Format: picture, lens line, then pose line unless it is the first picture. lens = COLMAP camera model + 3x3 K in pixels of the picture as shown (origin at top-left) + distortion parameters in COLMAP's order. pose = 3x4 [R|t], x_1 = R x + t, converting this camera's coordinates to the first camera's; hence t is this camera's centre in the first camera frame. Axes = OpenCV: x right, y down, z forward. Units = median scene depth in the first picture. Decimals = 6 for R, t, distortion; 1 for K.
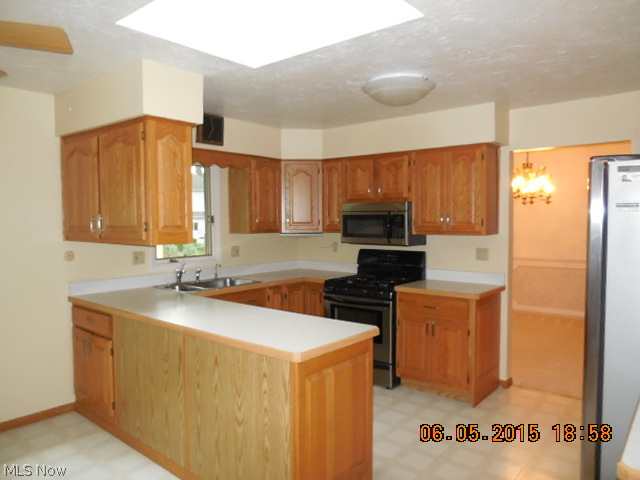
lens RADIAL K [[461.3, 0, 320.0], [0, 461.3, 240.0], [0, 0, 1]] dist [-0.027860, 0.000344]
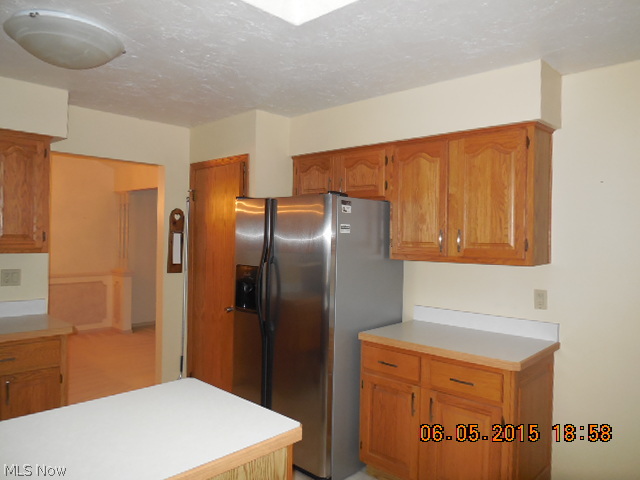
lens RADIAL K [[461.3, 0, 320.0], [0, 461.3, 240.0], [0, 0, 1]] dist [-0.027860, 0.000344]
pose [[0.052941, 0.009253, 0.998555, -0.432129], [0.034209, 0.999353, -0.011074, -0.008357], [-0.998012, 0.034746, 0.052590, 0.527763]]
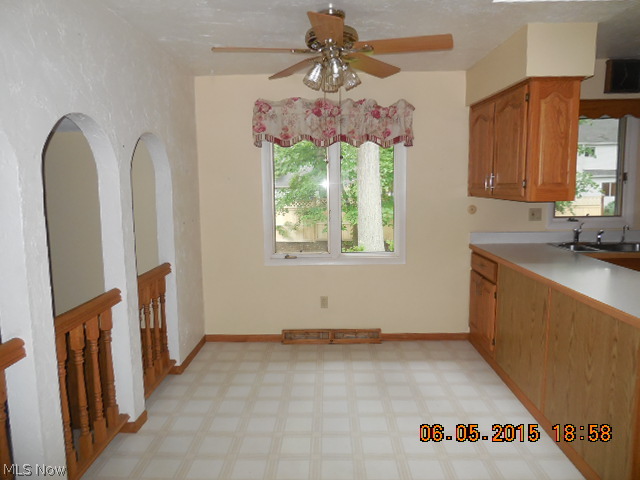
lens RADIAL K [[461.3, 0, 320.0], [0, 461.3, 240.0], [0, 0, 1]] dist [-0.027860, 0.000344]
pose [[0.623460, 0.091538, -0.776478, 0.127559], [-0.023513, 0.994869, 0.098405, 0.005830], [0.781501, -0.043095, 0.622413, -0.036195]]
